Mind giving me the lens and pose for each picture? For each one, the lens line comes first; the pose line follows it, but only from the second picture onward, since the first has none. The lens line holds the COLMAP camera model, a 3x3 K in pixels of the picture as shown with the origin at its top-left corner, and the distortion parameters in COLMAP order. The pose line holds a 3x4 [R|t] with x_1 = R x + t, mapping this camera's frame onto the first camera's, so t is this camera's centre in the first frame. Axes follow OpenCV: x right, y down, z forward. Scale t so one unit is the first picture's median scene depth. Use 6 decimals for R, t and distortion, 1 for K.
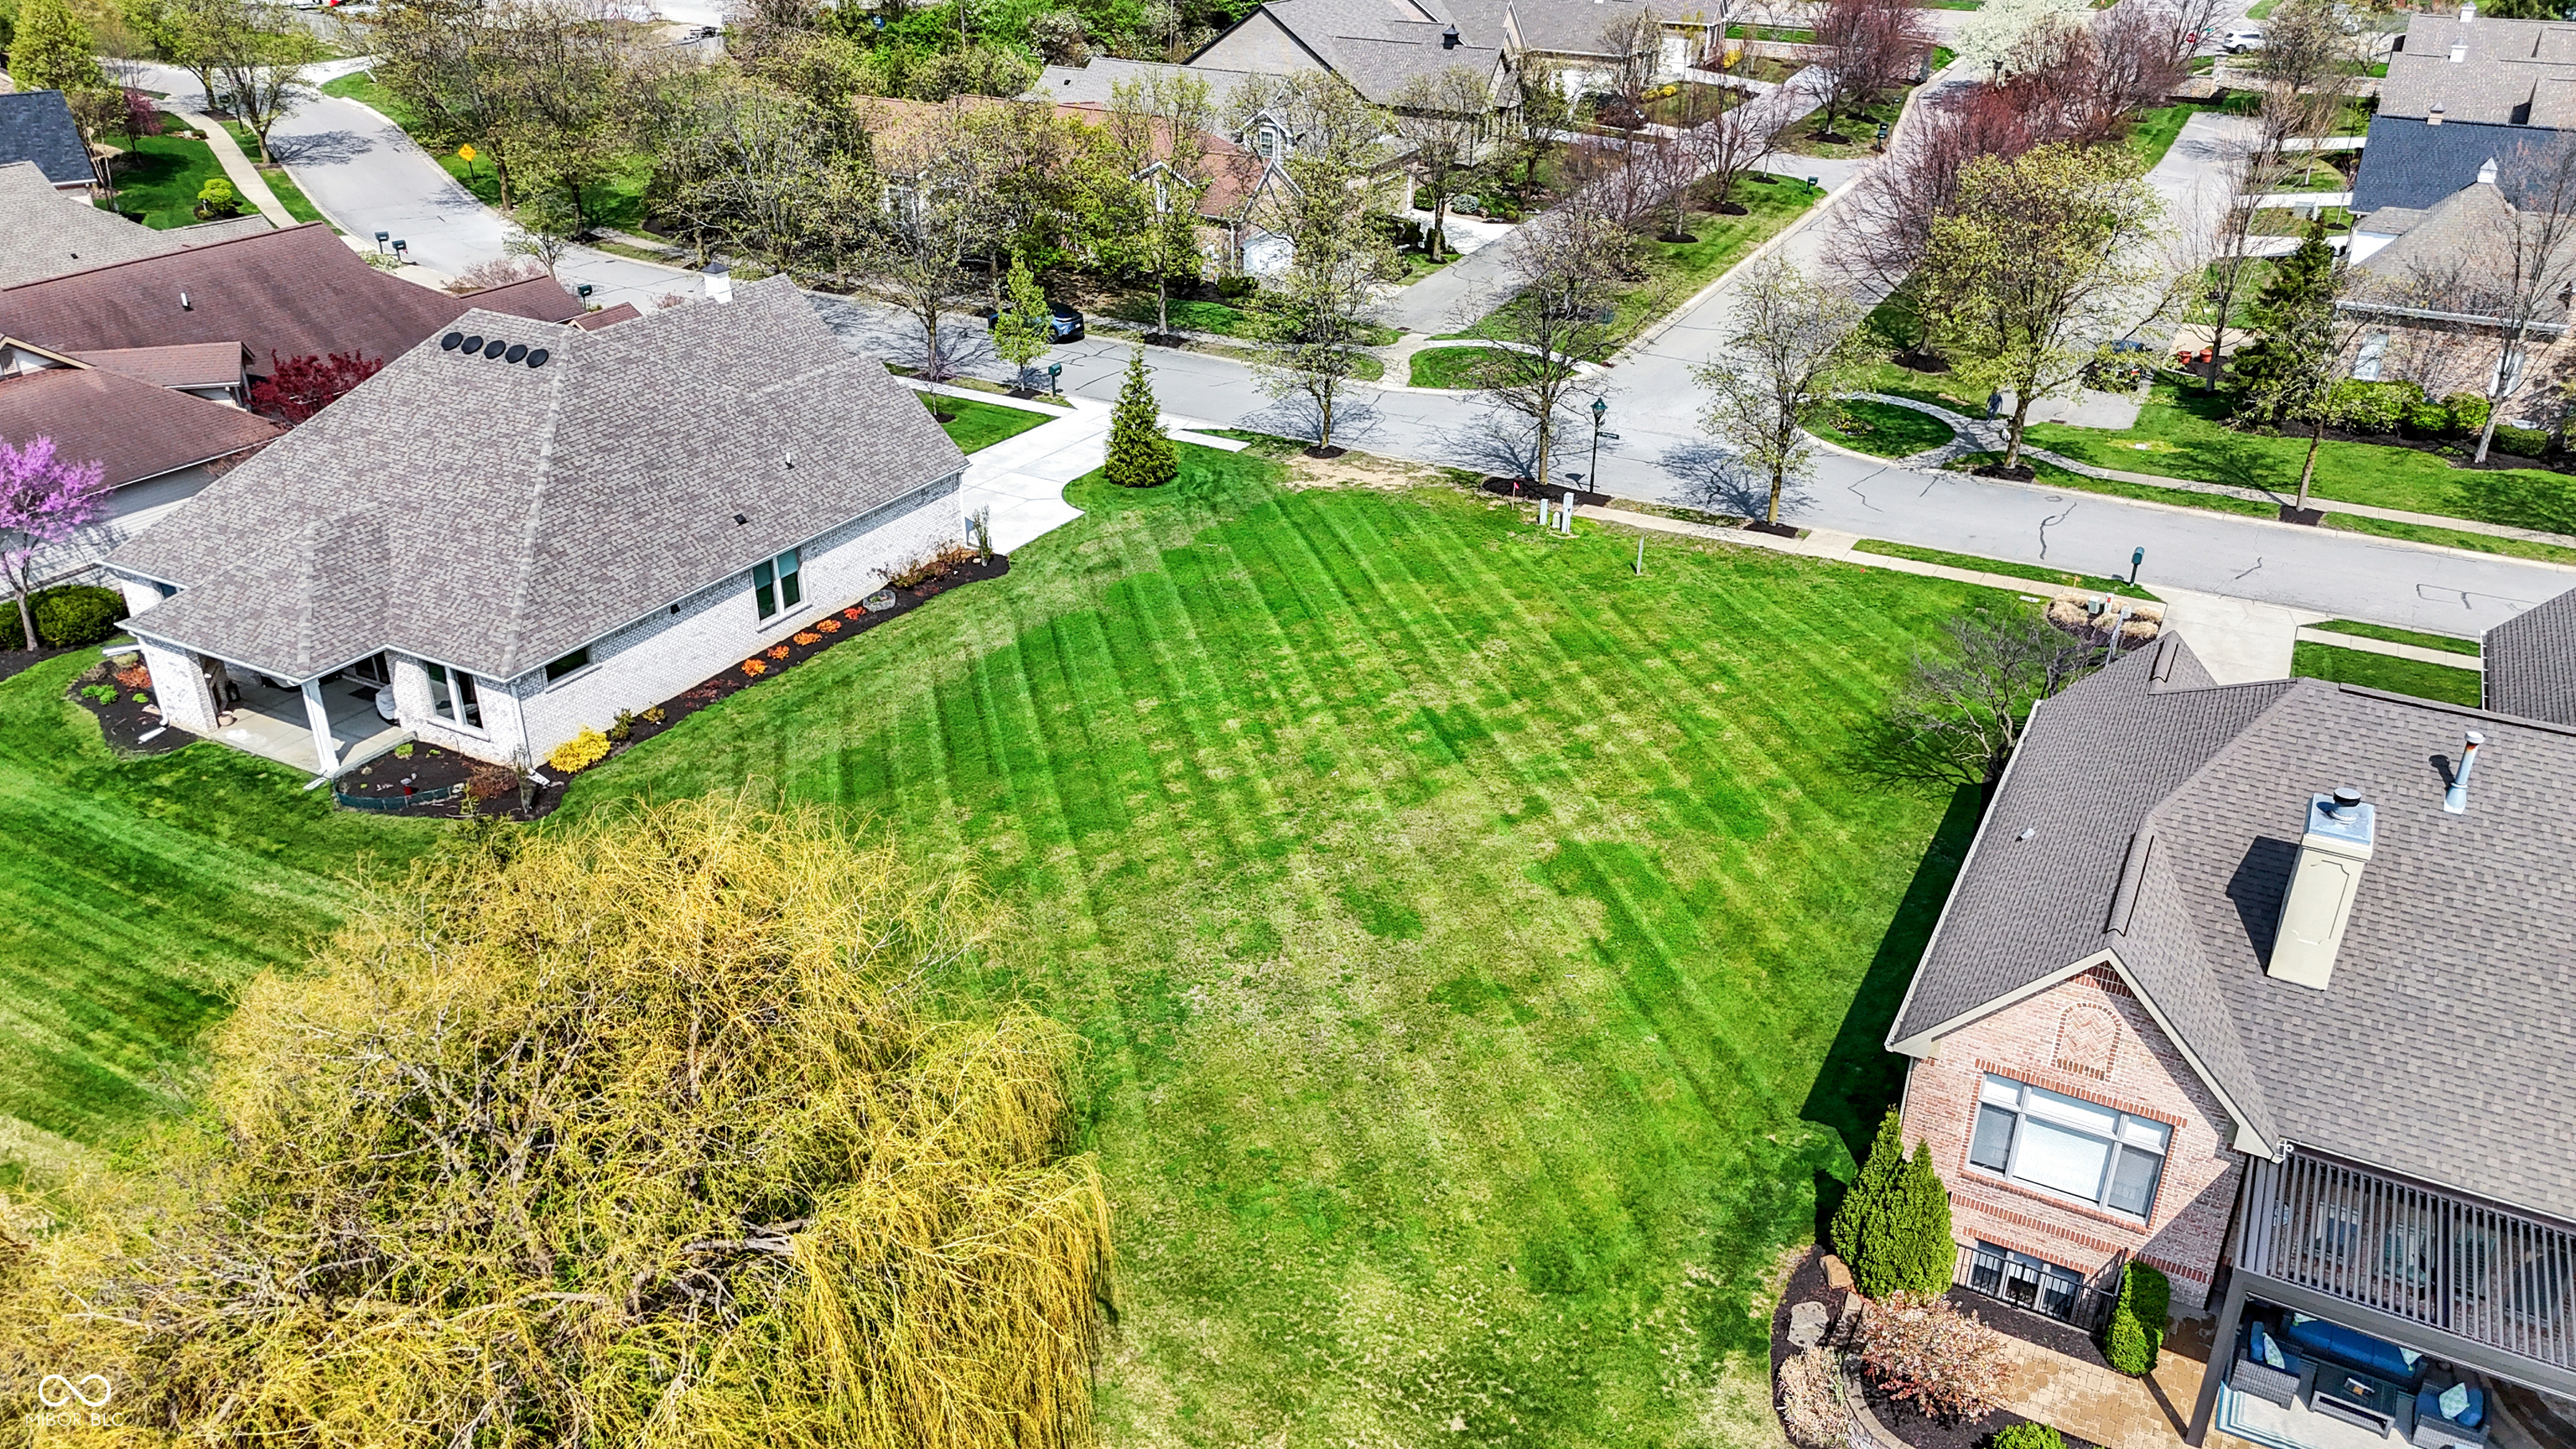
lens RADIAL K [[1895.0, 0, 1302.2], [0, 1895.0, 713.7], [0, 0, 1]] dist [0.096013, -0.108484]
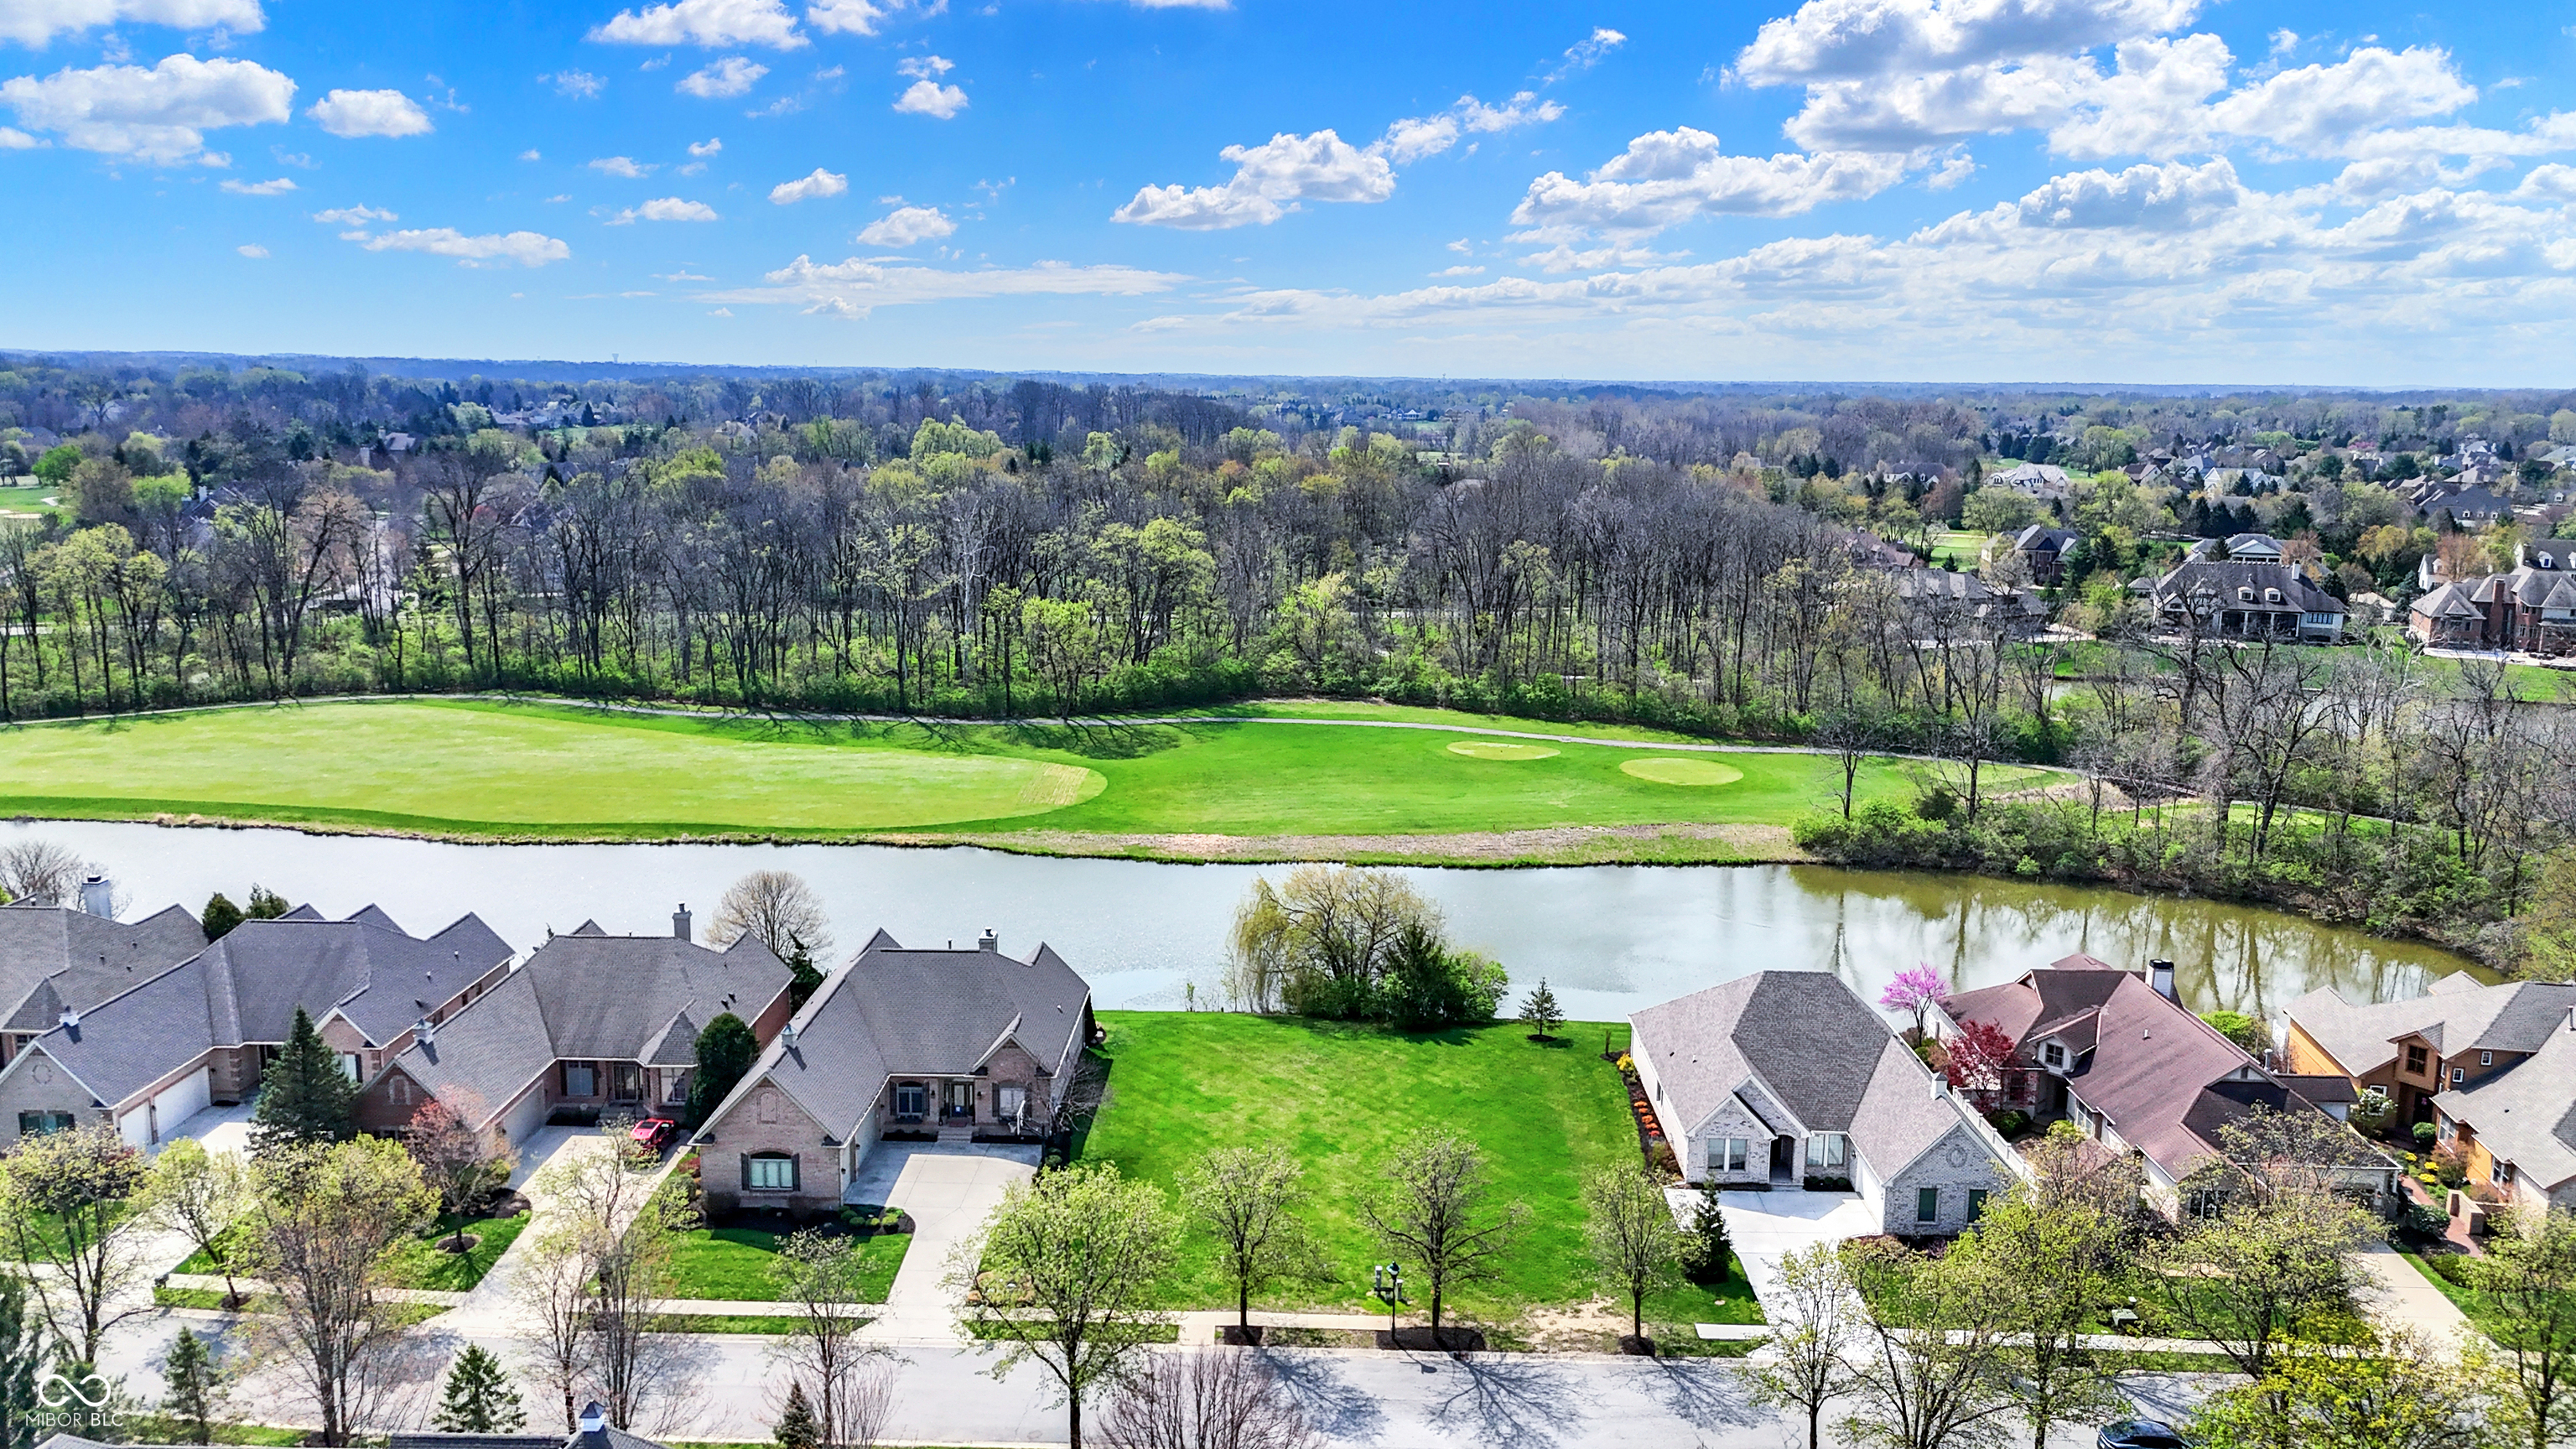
lens RADIAL K [[1868.4, 0, 1304.7], [0, 1868.4, 785.1], [0, 0, 1]] dist [0.097163, -0.106476]
pose [[-0.887589, 0.077563, -0.454058, 0.803608], [-0.224987, 0.787148, 0.574264, -1.194670], [0.401953, 0.611868, -0.681213, 1.759801]]
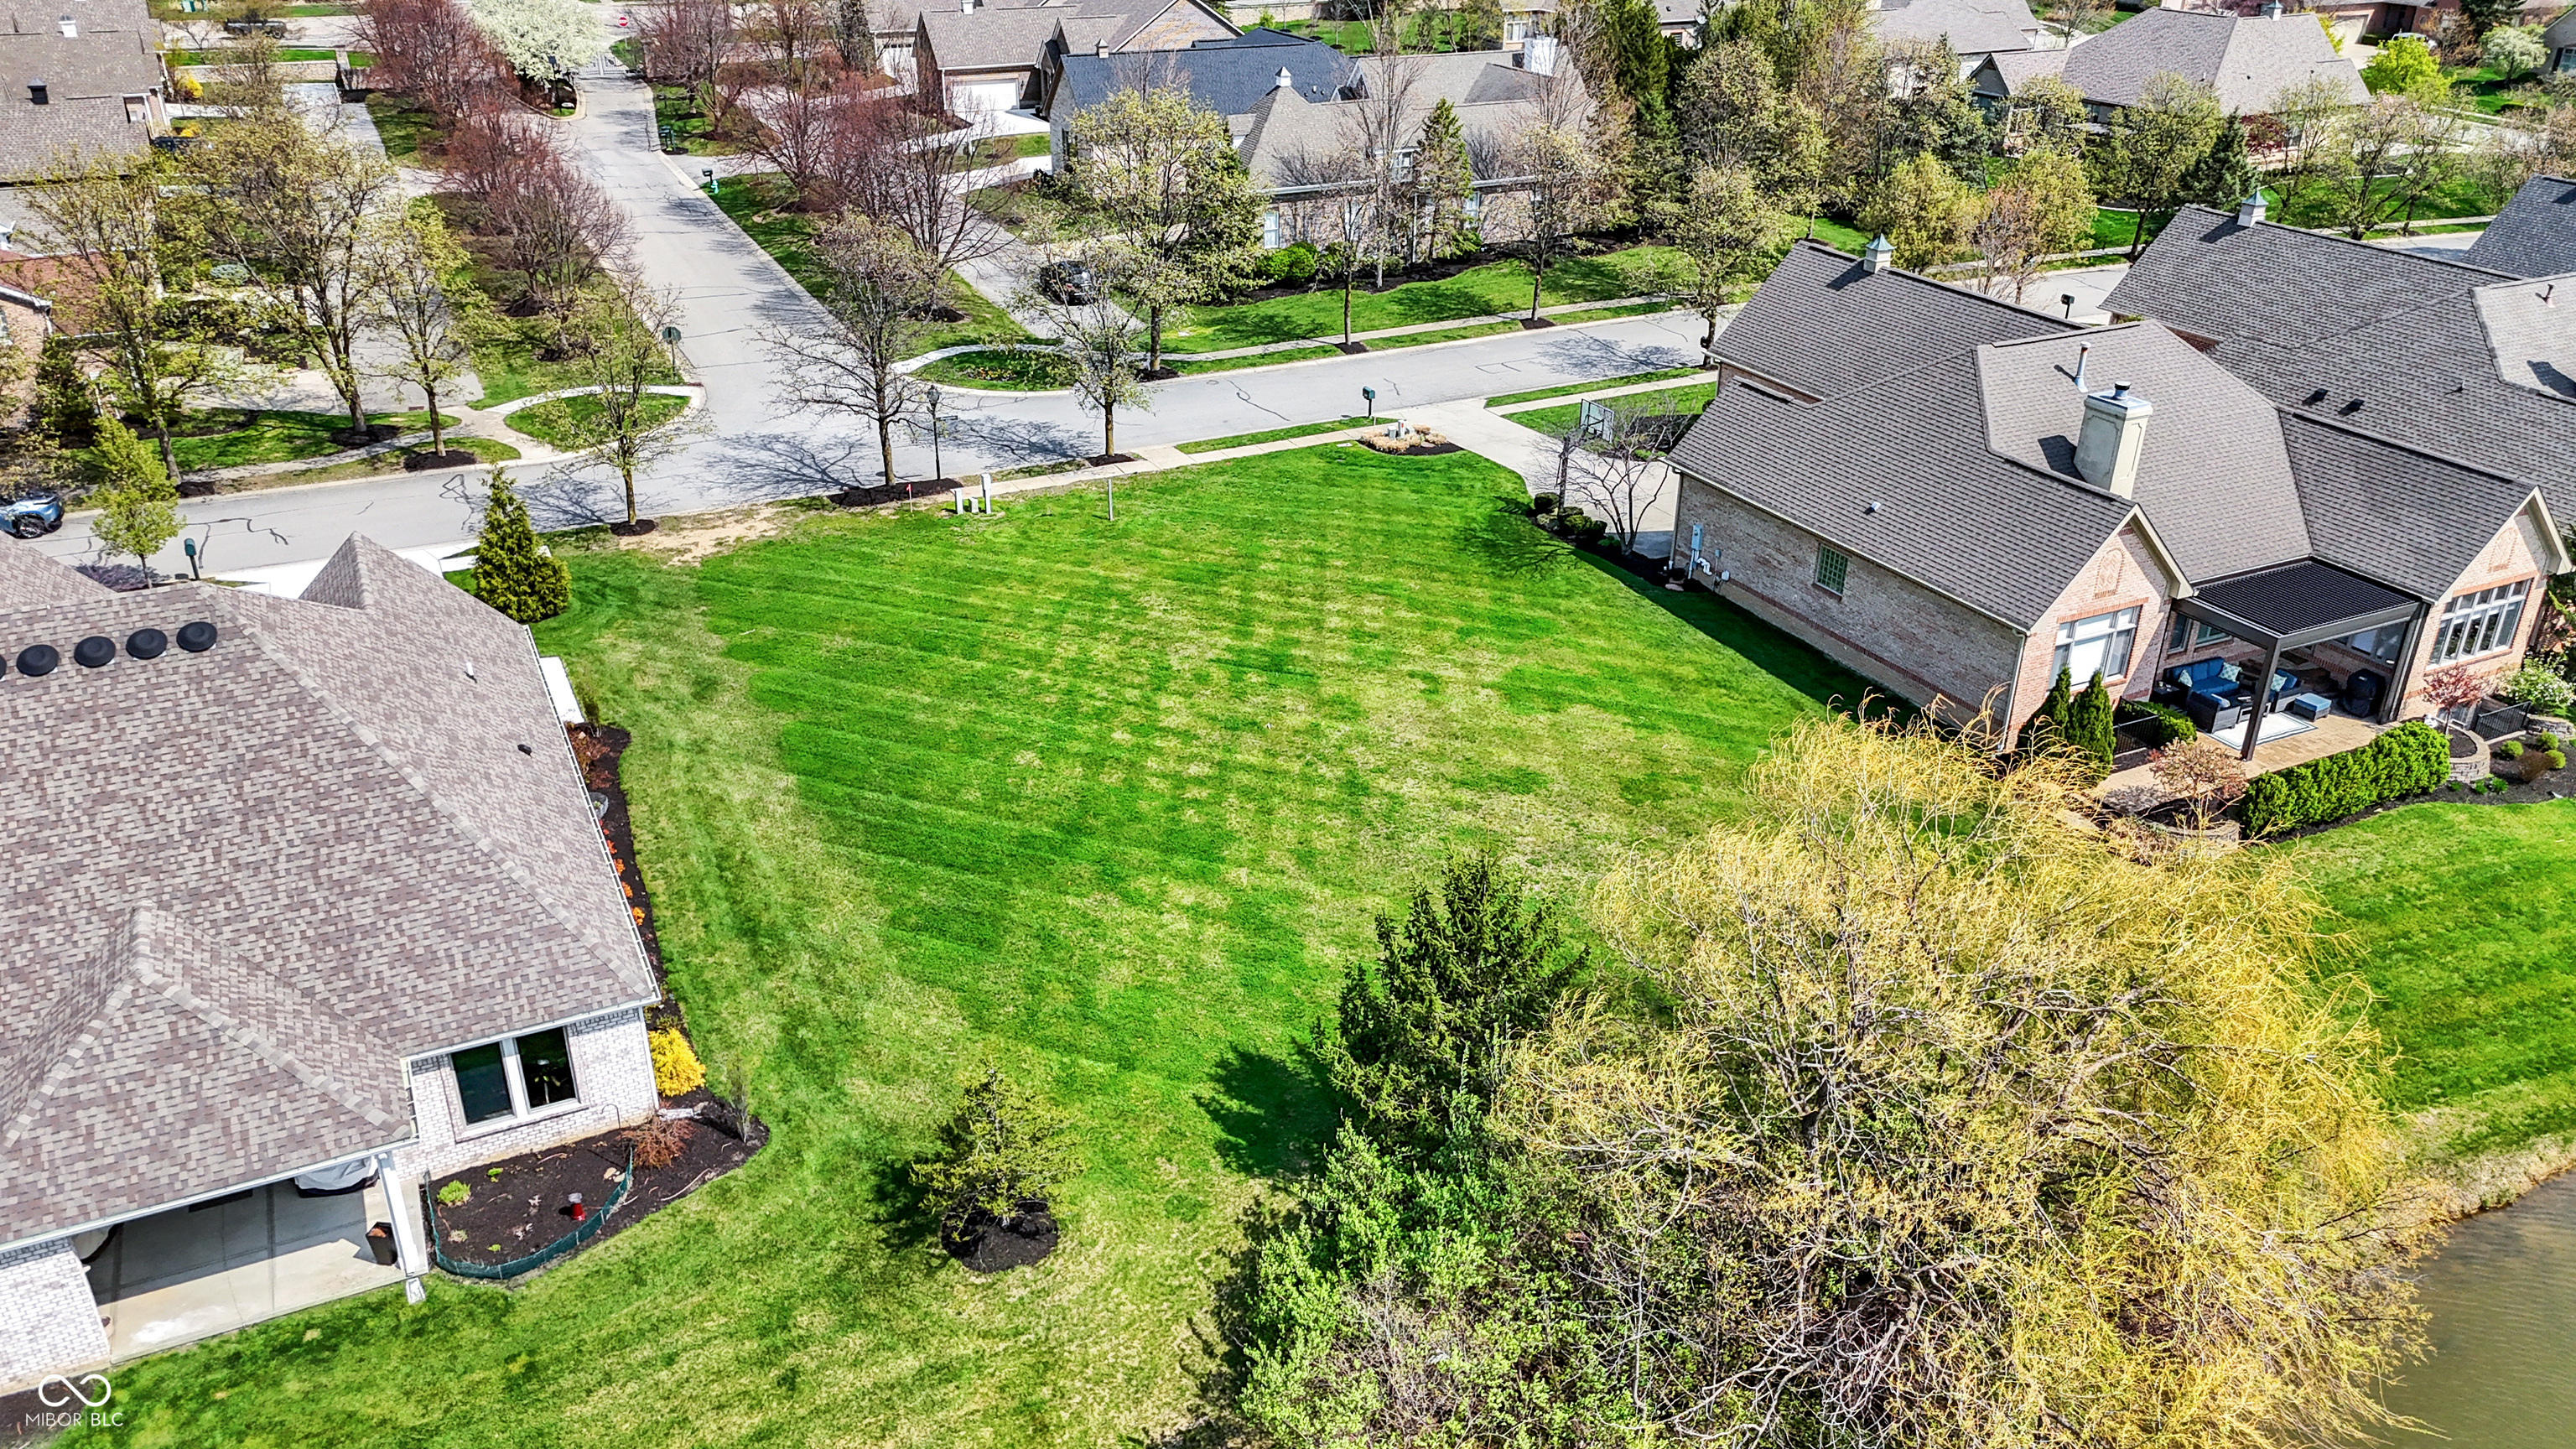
lens RADIAL K [[1895.0, 0, 1302.2], [0, 1895.0, 713.7], [0, 0, 1]] dist [0.096013, -0.108484]
pose [[0.575021, -0.362847, 0.733275, -0.586331], [0.360723, 0.916894, 0.170835, -0.116924], [-0.734322, 0.166276, 0.658121, 0.233422]]
